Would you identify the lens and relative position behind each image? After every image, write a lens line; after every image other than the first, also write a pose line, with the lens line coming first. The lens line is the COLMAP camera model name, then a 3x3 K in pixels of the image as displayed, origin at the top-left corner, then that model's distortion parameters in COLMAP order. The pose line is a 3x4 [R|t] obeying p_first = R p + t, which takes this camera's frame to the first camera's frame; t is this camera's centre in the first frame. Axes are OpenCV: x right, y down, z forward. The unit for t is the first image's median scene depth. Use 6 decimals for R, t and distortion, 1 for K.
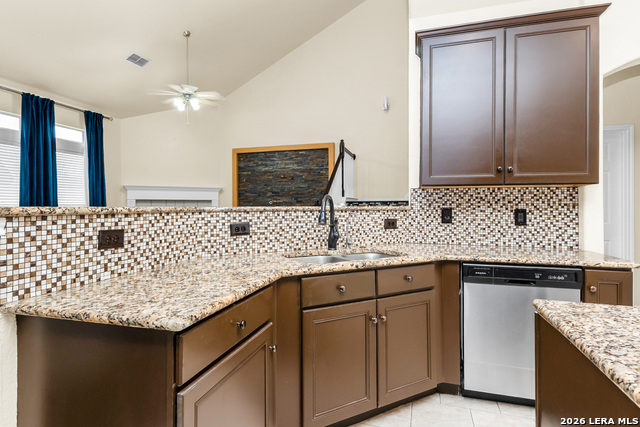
lens RADIAL K [[315.2, 0, 324.8], [0, 315.2, 208.4], [0, 0, 1]] dist [-0.011044, 0.001363]
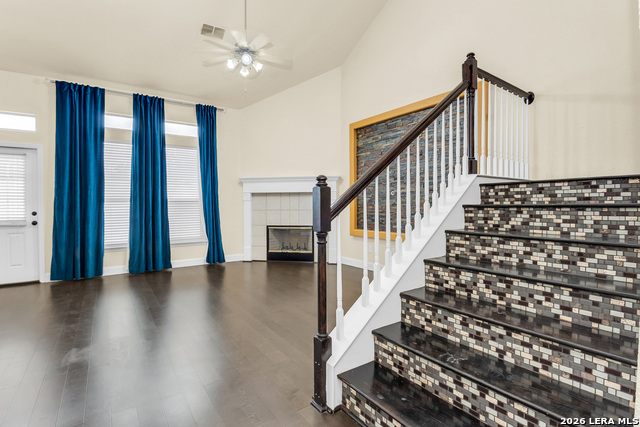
lens RADIAL K [[315.2, 0, 318.0], [0, 315.2, 204.0], [0, 0, 1]] dist [-0.011044, 0.001363]
pose [[0.788933, -0.003341, -0.614471, 0.140998], [0.005699, 0.999982, 0.001881, 0.003980], [0.614453, -0.004986, 0.788938, 0.419185]]
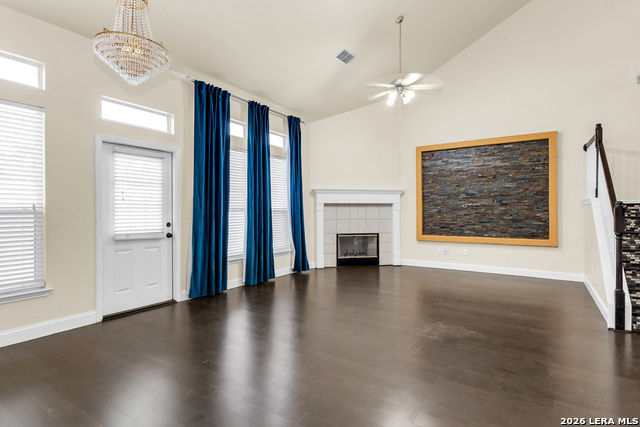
lens RADIAL K [[315.2, 0, 332.4], [0, 315.2, 208.0], [0, 0, 1]] dist [-0.011044, 0.001363]
pose [[0.953568, -0.002202, -0.301168, -0.302390], [-0.000742, 0.999953, -0.009661, -0.004333], [0.301176, 0.009436, 0.953522, 0.071804]]
